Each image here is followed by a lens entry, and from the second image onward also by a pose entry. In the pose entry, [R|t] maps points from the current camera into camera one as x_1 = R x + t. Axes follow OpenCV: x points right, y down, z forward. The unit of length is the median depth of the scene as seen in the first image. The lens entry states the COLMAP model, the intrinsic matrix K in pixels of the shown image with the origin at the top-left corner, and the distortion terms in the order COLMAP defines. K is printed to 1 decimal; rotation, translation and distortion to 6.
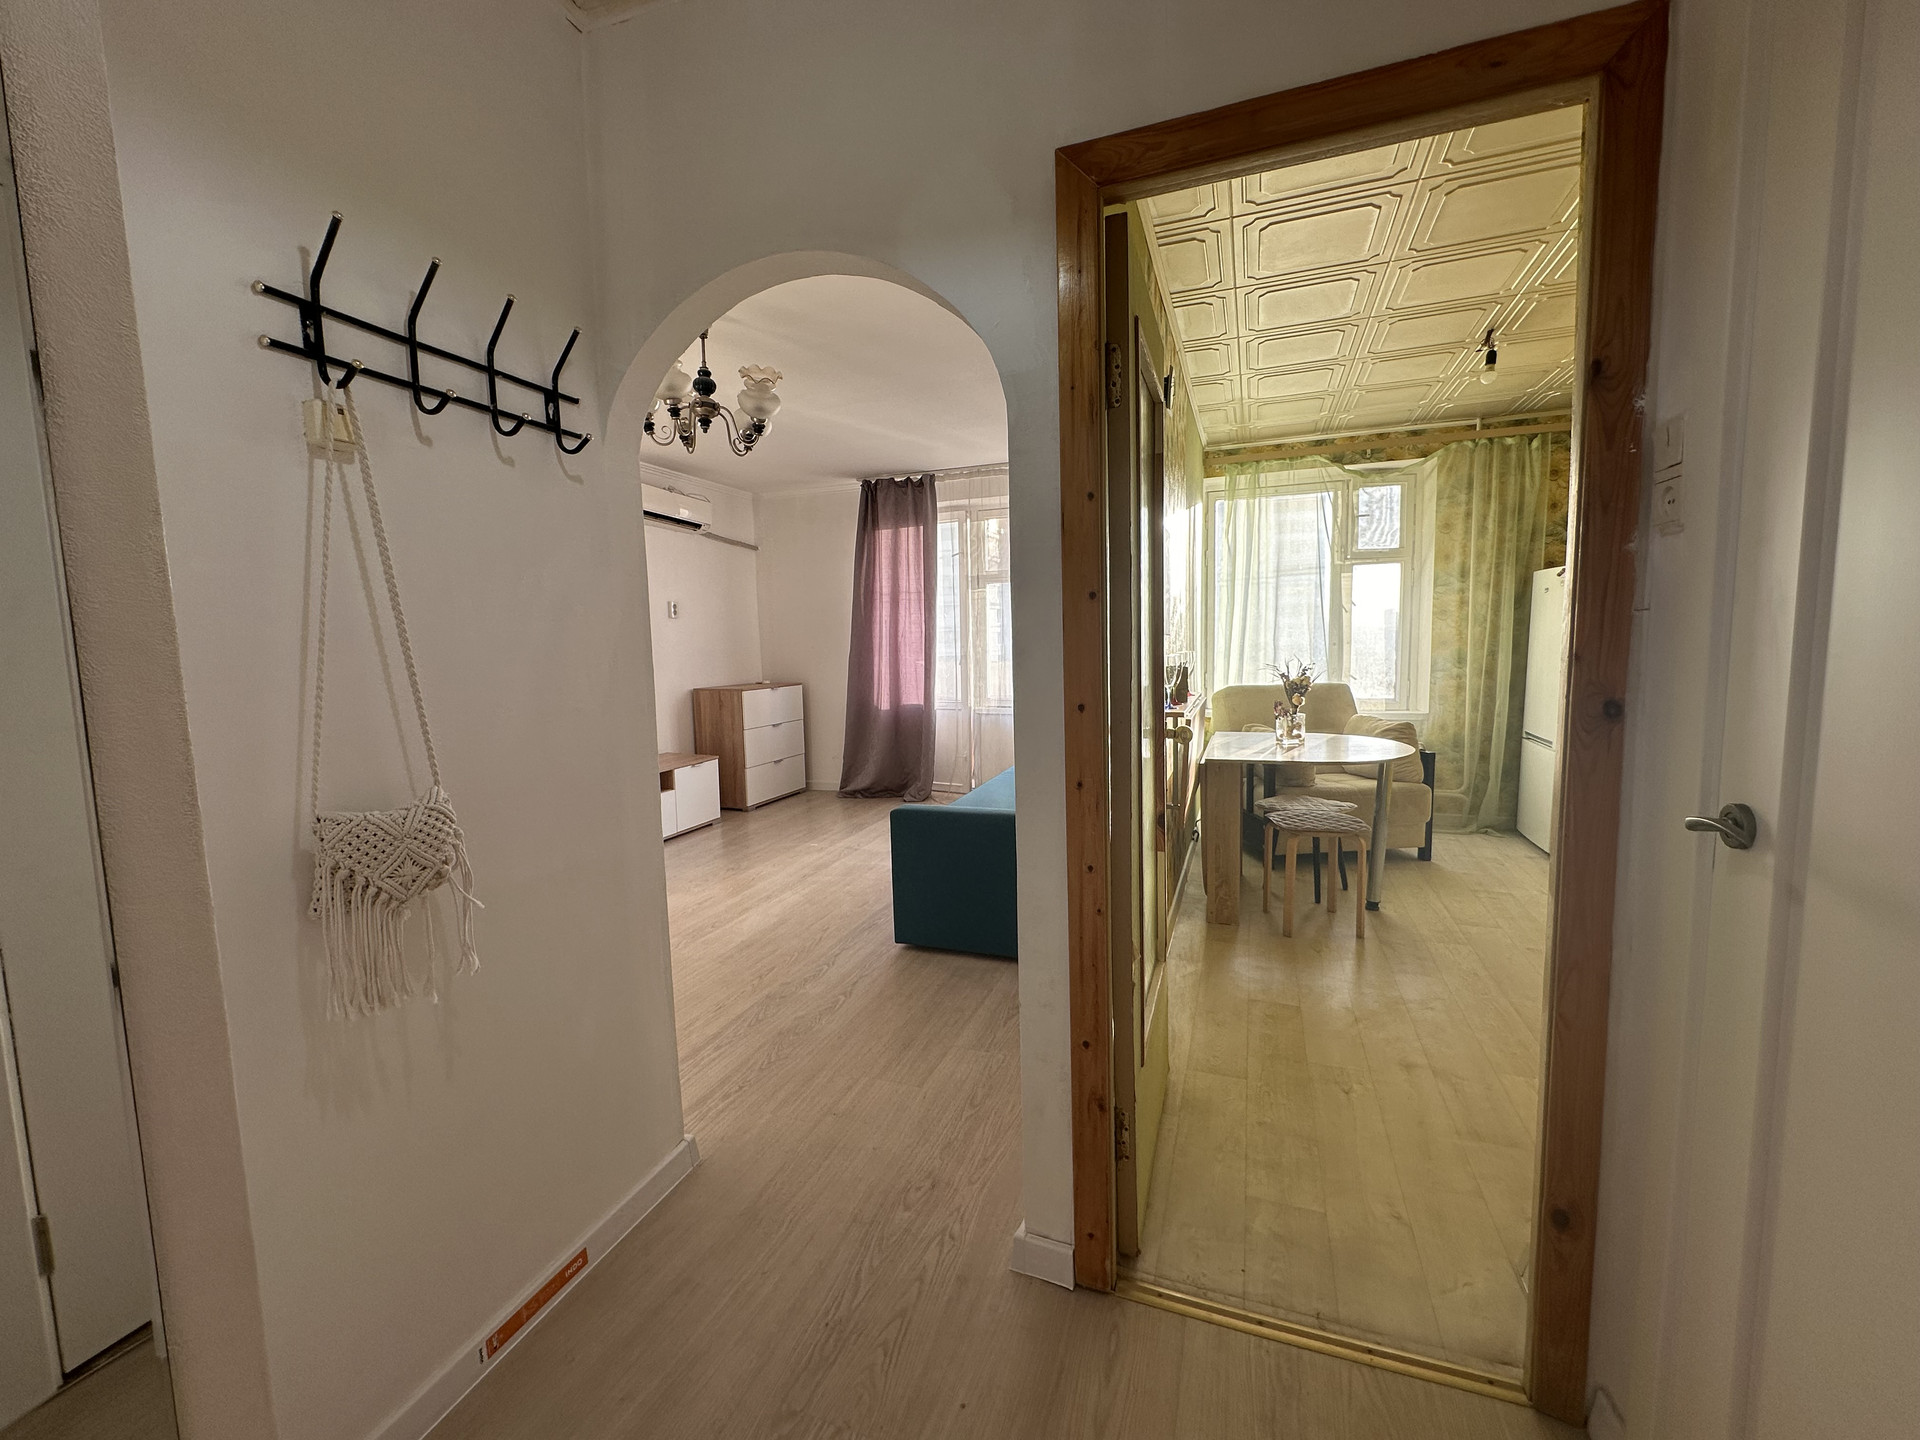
lens RADIAL K [[766.2, 0, 960.0], [0, 766.2, 720.0], [0, 0, 1]] dist [-0.000705, 0.000005]
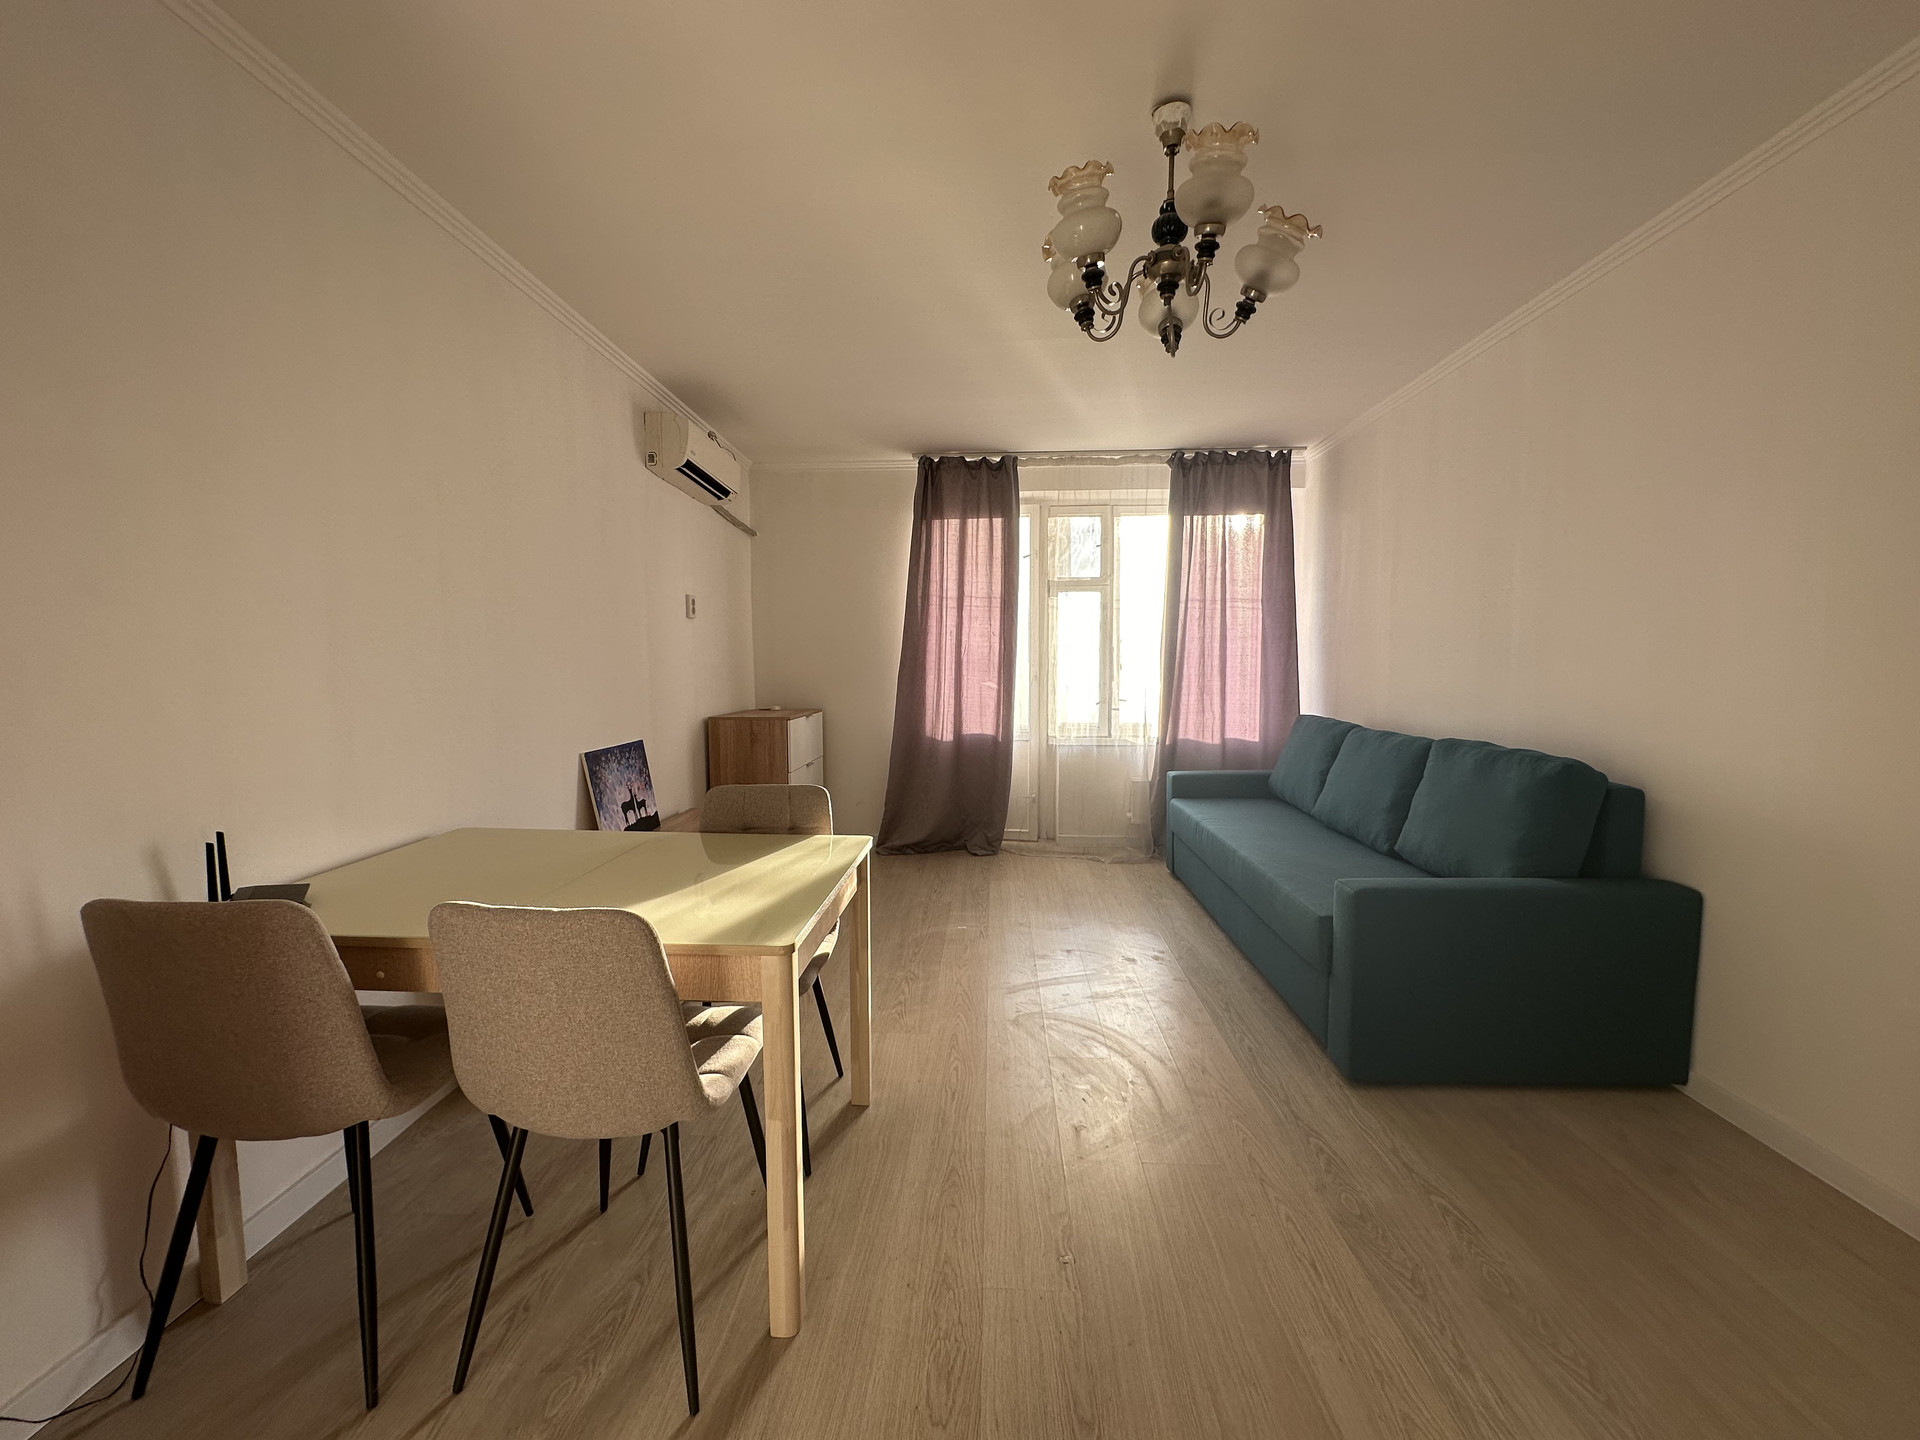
lens RADIAL K [[766.2, 0, 960.0], [0, 766.2, 720.0], [0, 0, 1]] dist [-0.000705, 0.000005]
pose [[0.949010, -0.005505, 0.315198, -0.357820], [0.016469, 0.999348, -0.032133, -0.011442], [-0.314816, 0.035686, 0.948482, 0.247188]]
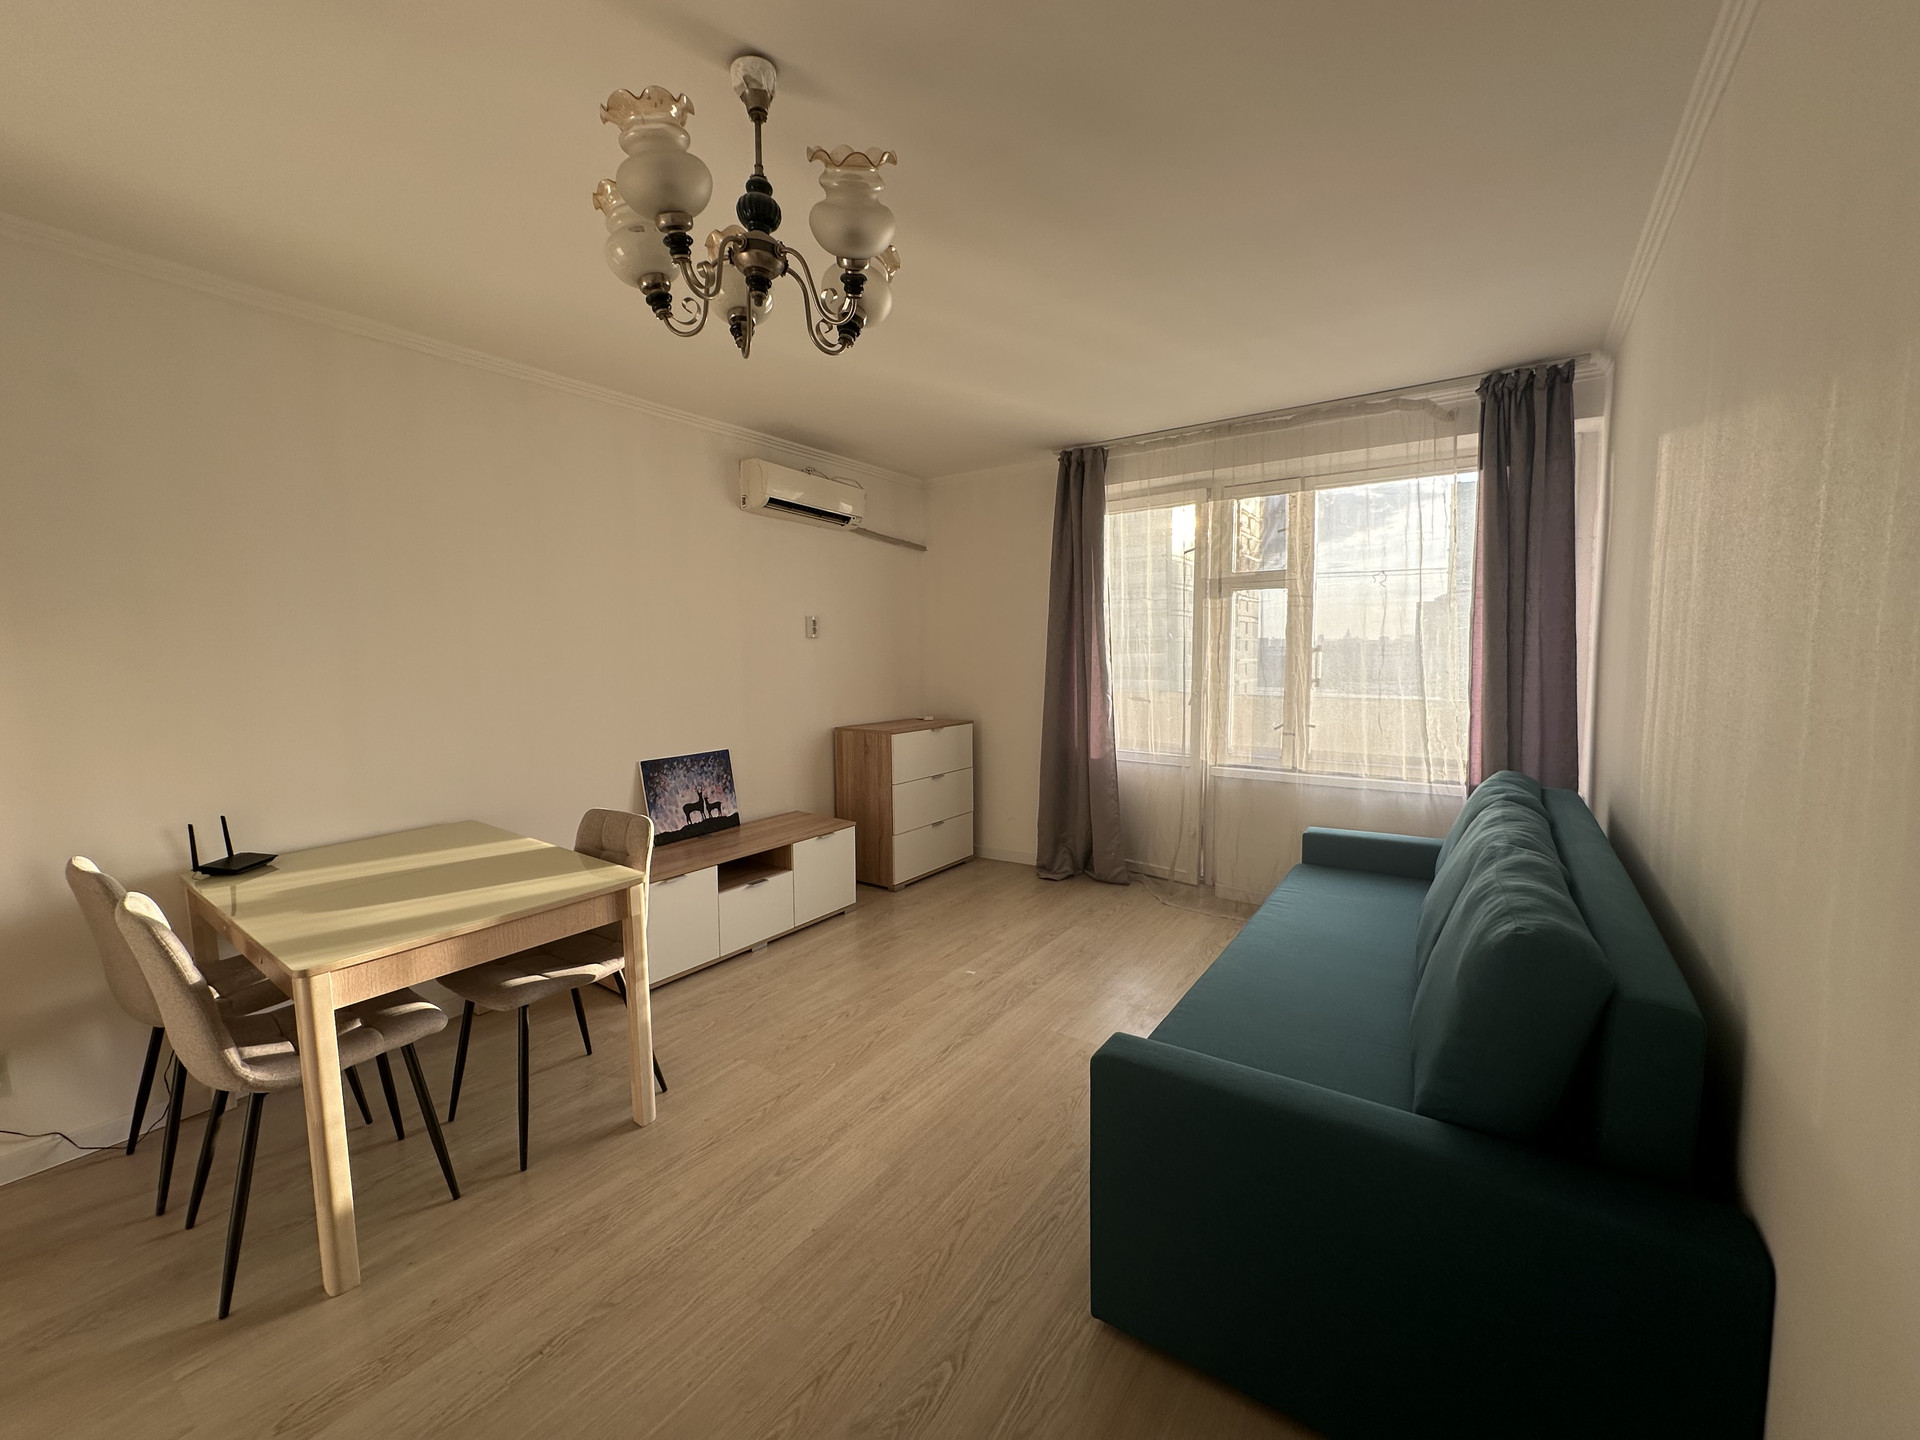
lens RADIAL K [[766.2, 0, 960.0], [0, 766.2, 720.0], [0, 0, 1]] dist [-0.000705, 0.000005]
pose [[0.968792, 0.034317, -0.245487, -0.032876], [-0.036820, 0.999306, -0.005610, -0.049765], [0.245124, 0.014473, 0.969384, 0.277207]]
